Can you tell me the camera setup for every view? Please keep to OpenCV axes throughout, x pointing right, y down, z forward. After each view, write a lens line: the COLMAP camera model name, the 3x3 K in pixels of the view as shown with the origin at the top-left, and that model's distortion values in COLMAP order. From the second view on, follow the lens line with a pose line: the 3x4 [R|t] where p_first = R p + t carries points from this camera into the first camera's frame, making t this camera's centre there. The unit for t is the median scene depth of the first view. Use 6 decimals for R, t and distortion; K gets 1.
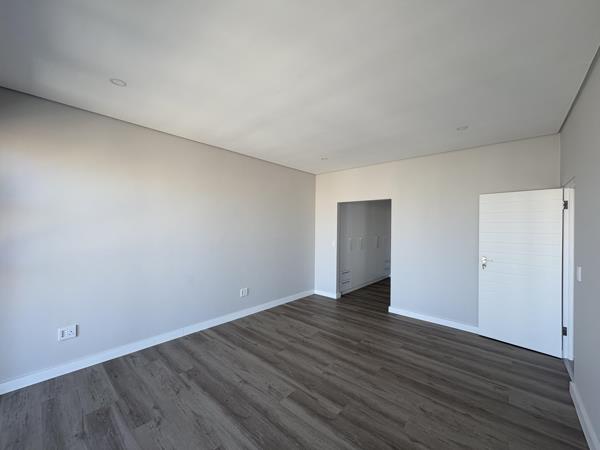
lens RADIAL K [[240.6, 0, 300.0], [0, 240.6, 225.0], [0, 0, 1]] dist [0.000544, 0.000124]
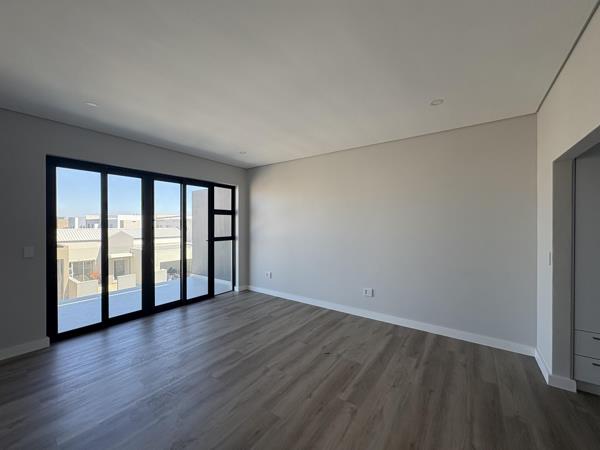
lens RADIAL K [[240.6, 0, 300.0], [0, 240.6, 225.0], [0, 0, 1]] dist [0.000544, 0.000124]
pose [[0.101760, -0.009933, -0.994759, 0.865803], [0.005382, 0.999941, -0.009434, 0.031795], [0.994794, -0.004394, 0.101807, 0.817370]]
